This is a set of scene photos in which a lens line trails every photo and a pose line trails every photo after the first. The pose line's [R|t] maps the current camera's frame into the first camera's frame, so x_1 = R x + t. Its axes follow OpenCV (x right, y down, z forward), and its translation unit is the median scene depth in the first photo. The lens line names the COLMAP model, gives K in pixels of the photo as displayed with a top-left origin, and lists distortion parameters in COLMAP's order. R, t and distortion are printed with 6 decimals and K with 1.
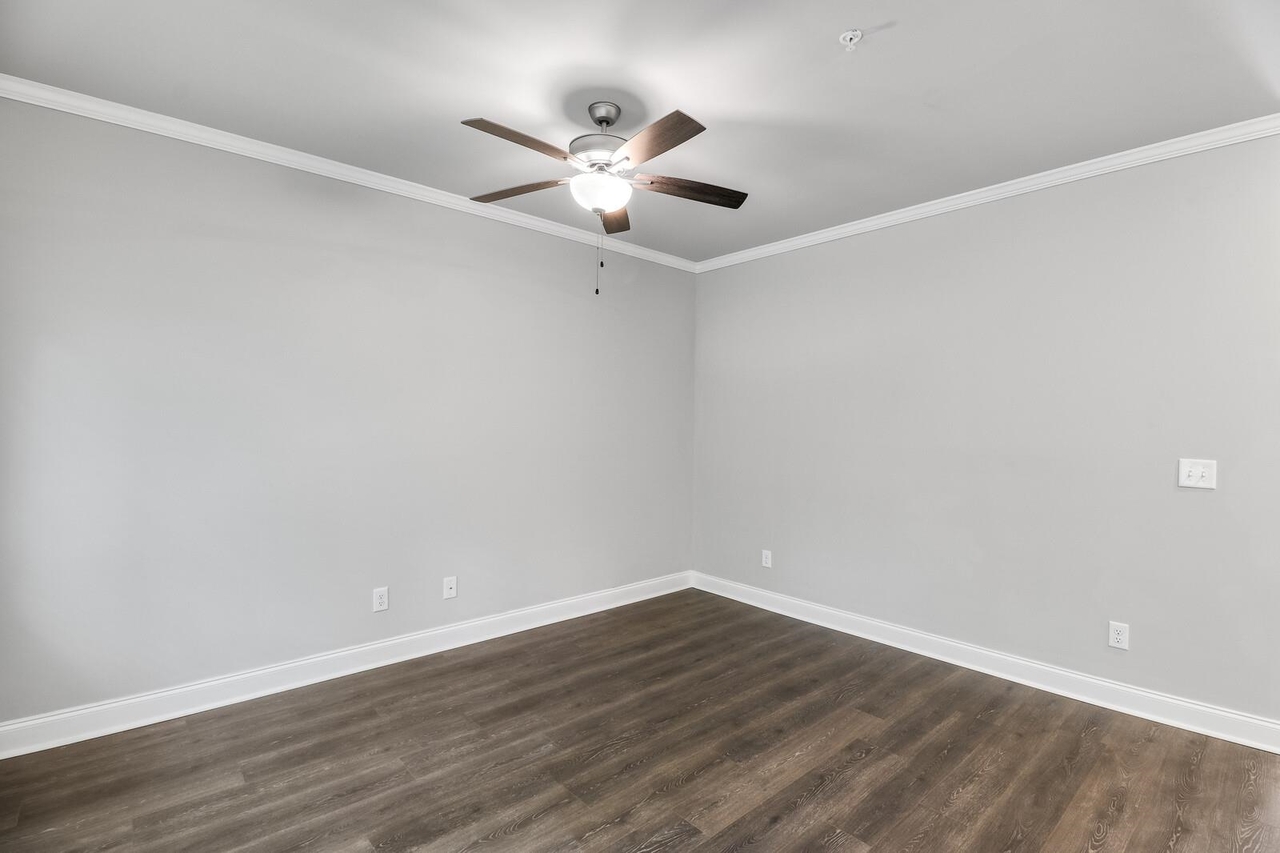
lens RADIAL K [[597.0, 0, 640.0], [0, 597.0, 426.5], [0, 0, 1]] dist [-0.000832, -0.015735]
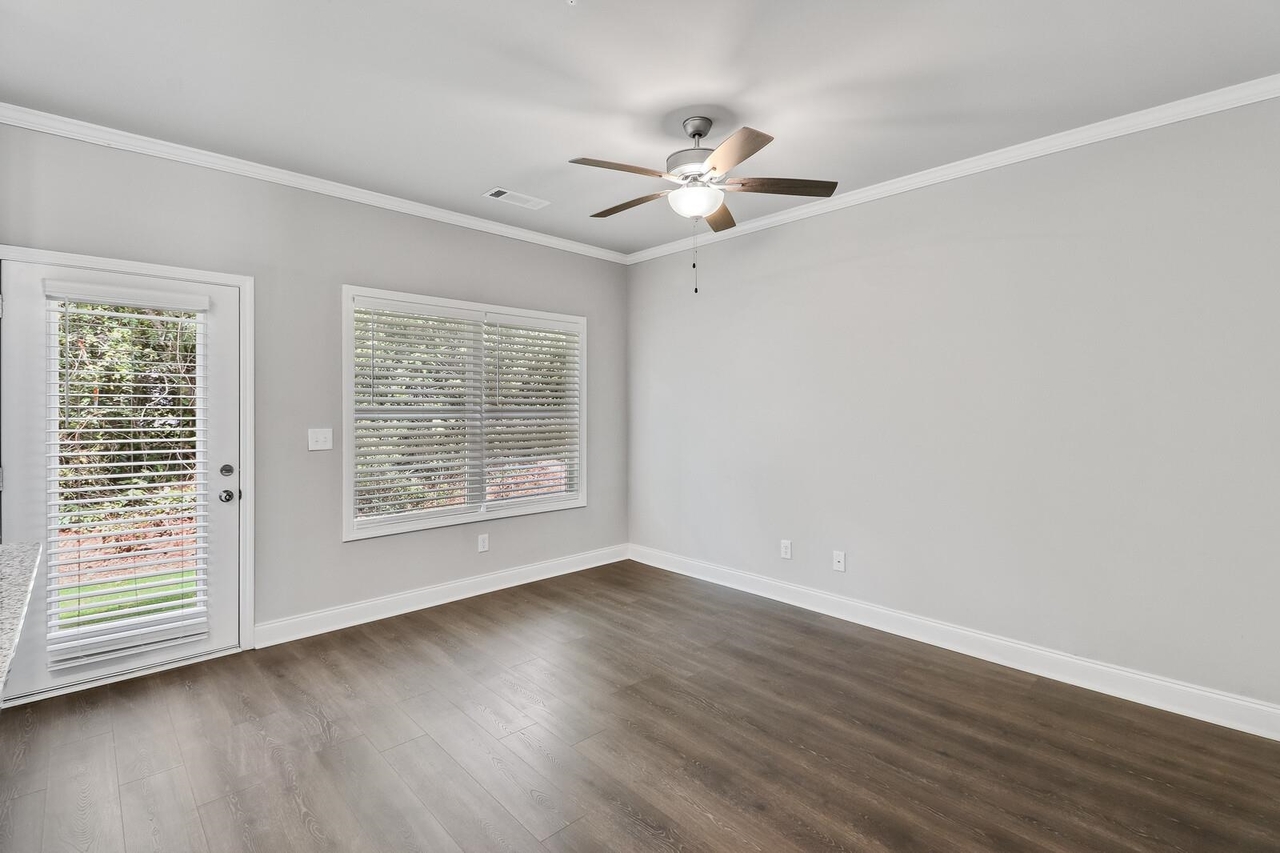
lens RADIAL K [[582.3, 0, 649.8], [0, 582.3, 408.0], [0, 0, 1]] dist [0.001482, -0.000588]
pose [[0.041170, -0.007906, -0.999121, 0.861863], [-0.009658, 0.999919, -0.008310, 0.003734], [0.999105, 0.009991, 0.041090, 0.720387]]
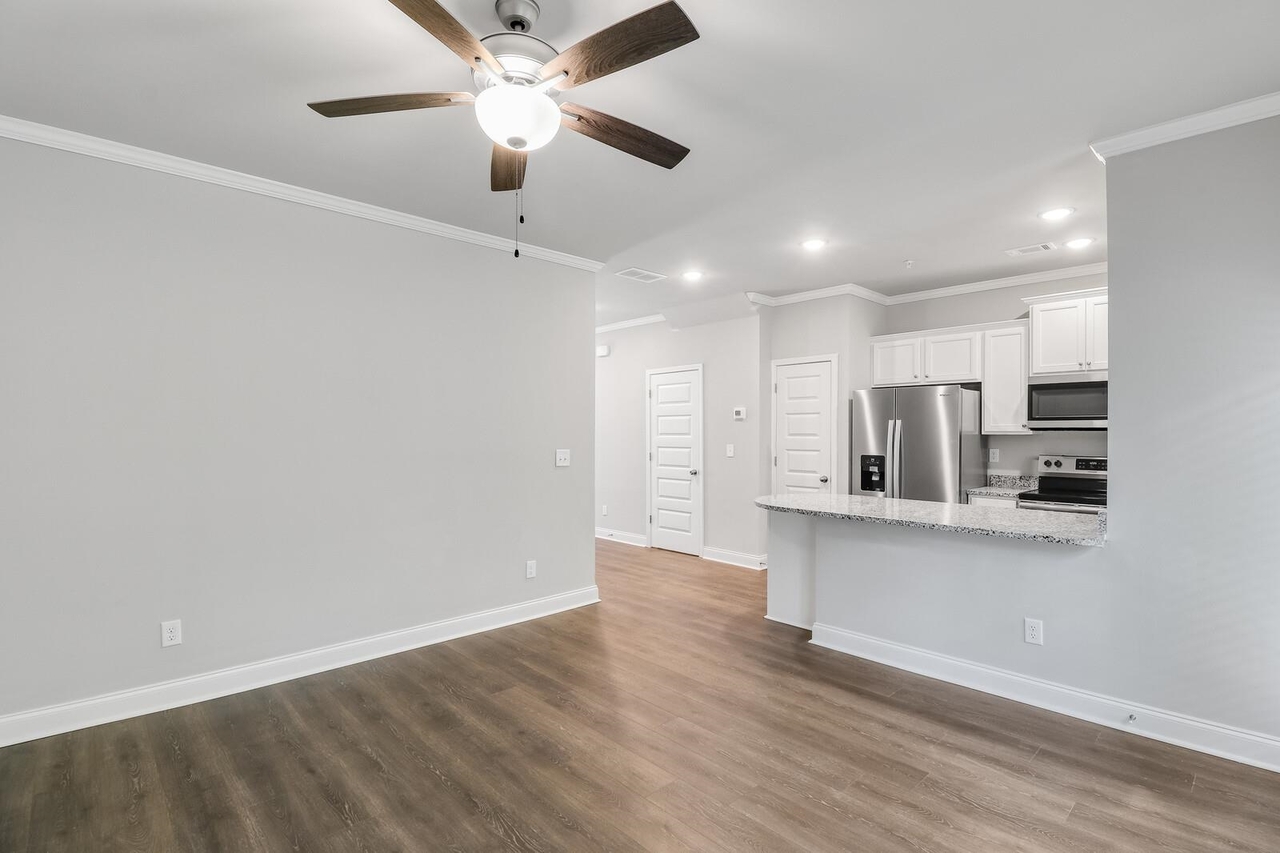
lens RADIAL K [[608.1, 0, 650.1], [0, 608.1, 428.4], [0, 0, 1]] dist [-0.010628, -0.000775]
pose [[-0.040553, -0.006553, 0.999156, -0.709901], [0.006170, 0.999958, 0.006809, -0.013612], [-0.999158, 0.006441, -0.040510, 0.718469]]
